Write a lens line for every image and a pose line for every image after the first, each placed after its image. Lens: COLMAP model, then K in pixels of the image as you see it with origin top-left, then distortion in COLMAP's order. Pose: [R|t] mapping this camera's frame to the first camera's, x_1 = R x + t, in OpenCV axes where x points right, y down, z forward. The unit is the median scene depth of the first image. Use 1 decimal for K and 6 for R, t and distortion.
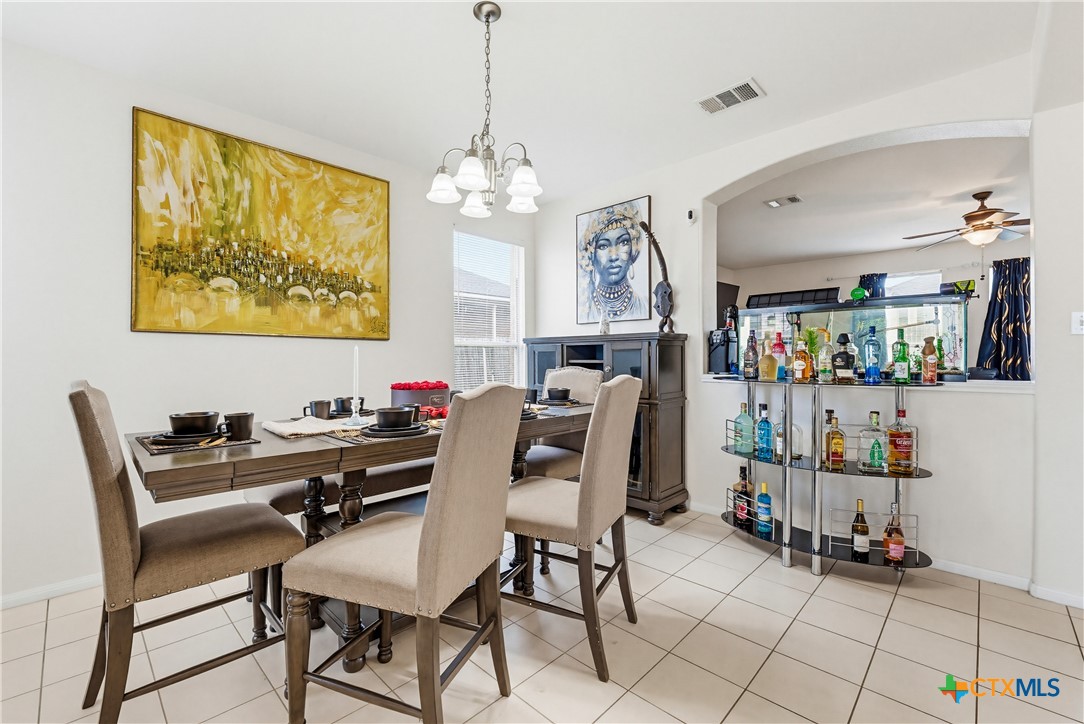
lens RADIAL K [[463.9, 0, 531.0], [0, 463.9, 357.3], [0, 0, 1]] dist [-0.008190, -0.000619]
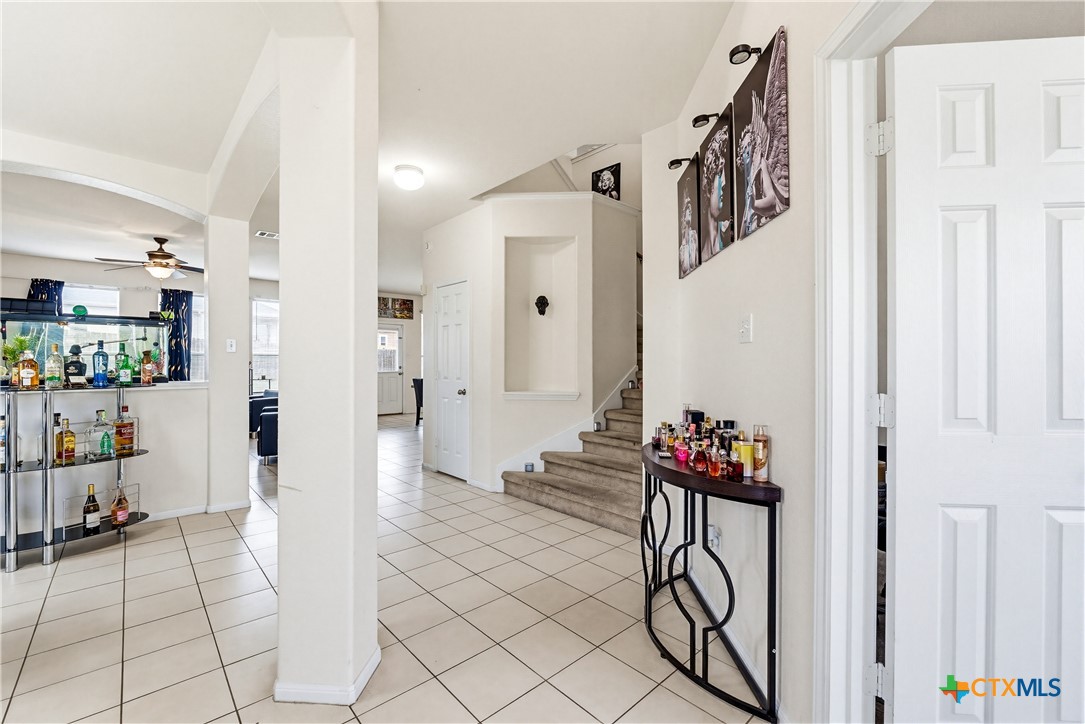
lens RADIAL K [[460.6, 0, 547.1], [0, 460.6, 361.9], [0, 0, 1]] dist [-0.004862, -0.001805]
pose [[0.044401, 0.004126, 0.999005, -0.419198], [0.000975, 0.999991, -0.004174, -0.003729], [-0.999013, 0.001160, 0.044397, -0.235338]]
